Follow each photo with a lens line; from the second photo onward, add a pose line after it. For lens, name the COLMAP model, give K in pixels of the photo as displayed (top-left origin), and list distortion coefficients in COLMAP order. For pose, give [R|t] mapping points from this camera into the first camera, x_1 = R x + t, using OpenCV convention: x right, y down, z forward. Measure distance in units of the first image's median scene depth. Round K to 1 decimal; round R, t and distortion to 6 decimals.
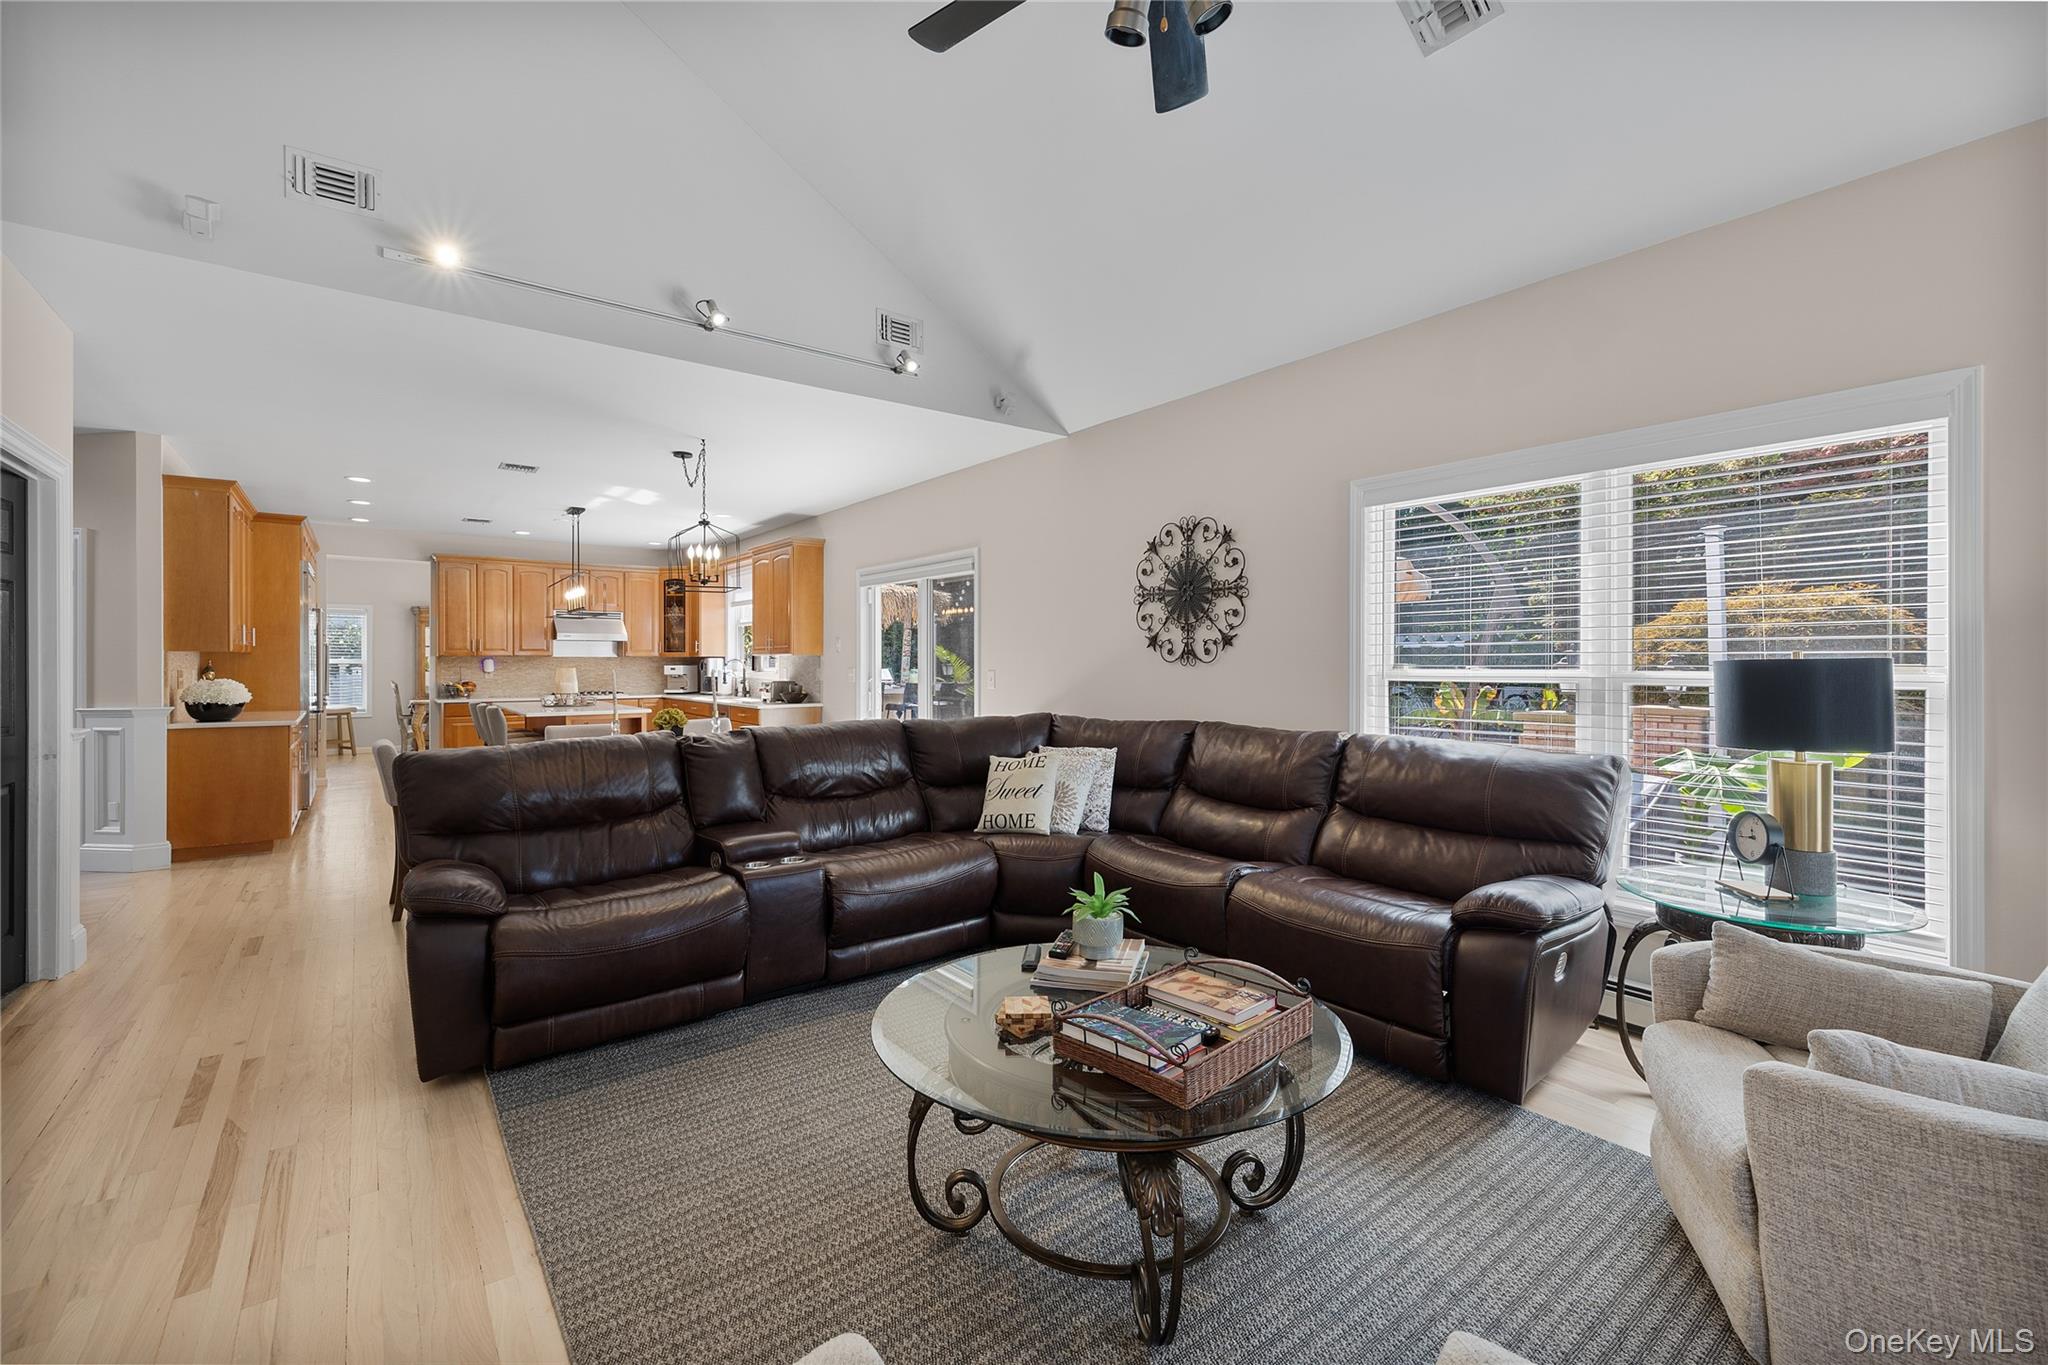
lens RADIAL K [[876.9, 0, 1019.4], [0, 876.9, 670.3], [0, 0, 1]] dist [0.008323, -0.000082]
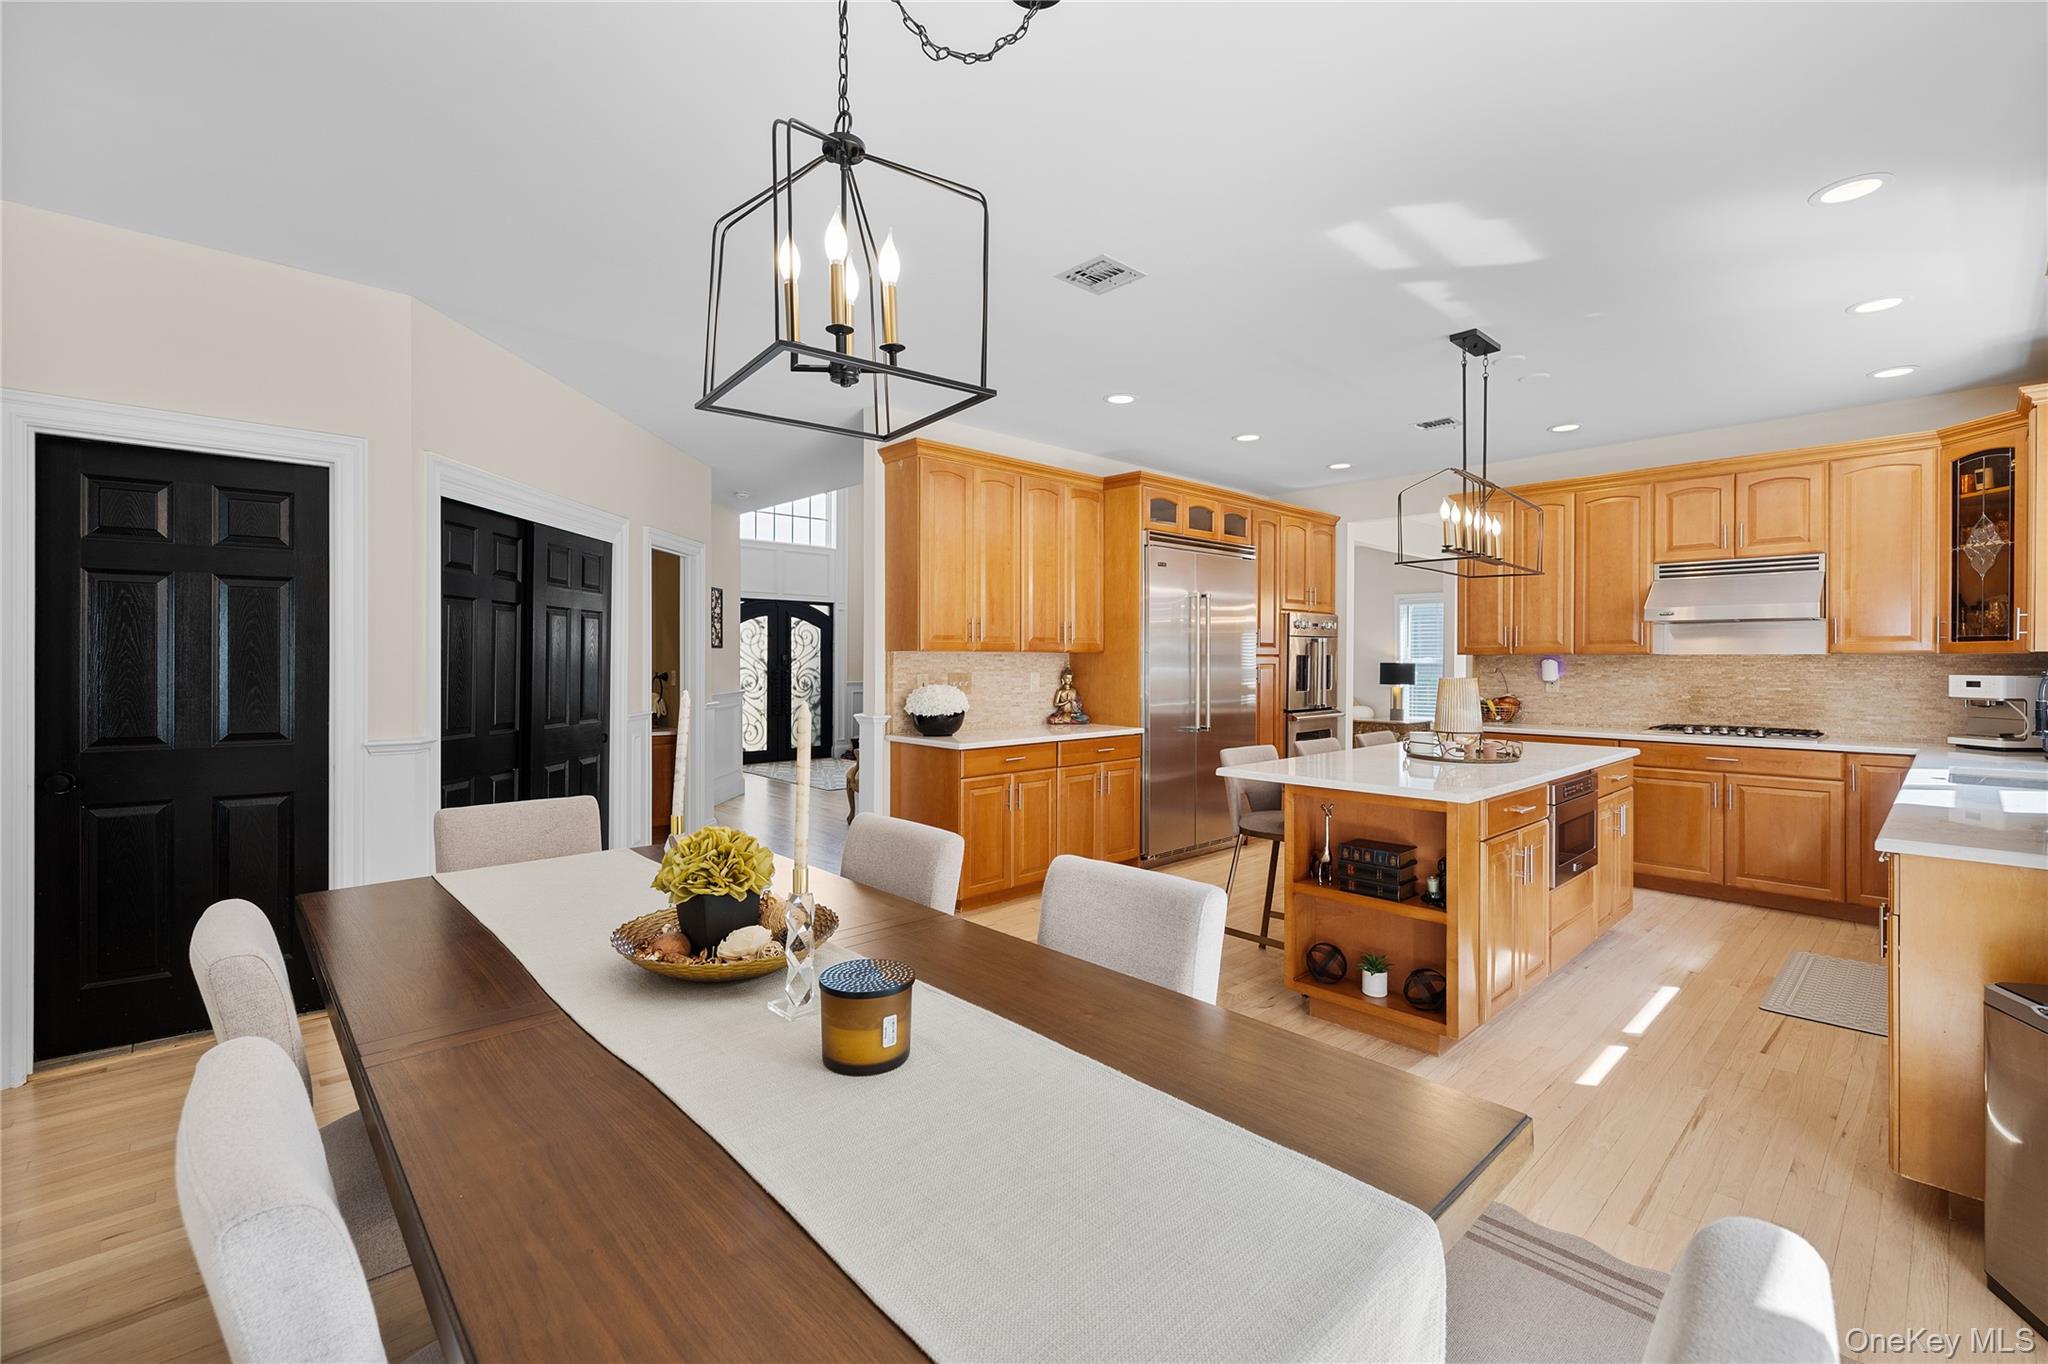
lens RADIAL K [[876.9, 0, 1013.1], [0, 876.9, 665.2], [0, 0, 1]] dist [0.008323, -0.000082]
pose [[0.081352, 0.009292, -0.996642, -0.041081], [-0.008925, 0.999923, 0.008594, -0.010284], [0.996645, 0.008196, 0.081429, 0.578235]]
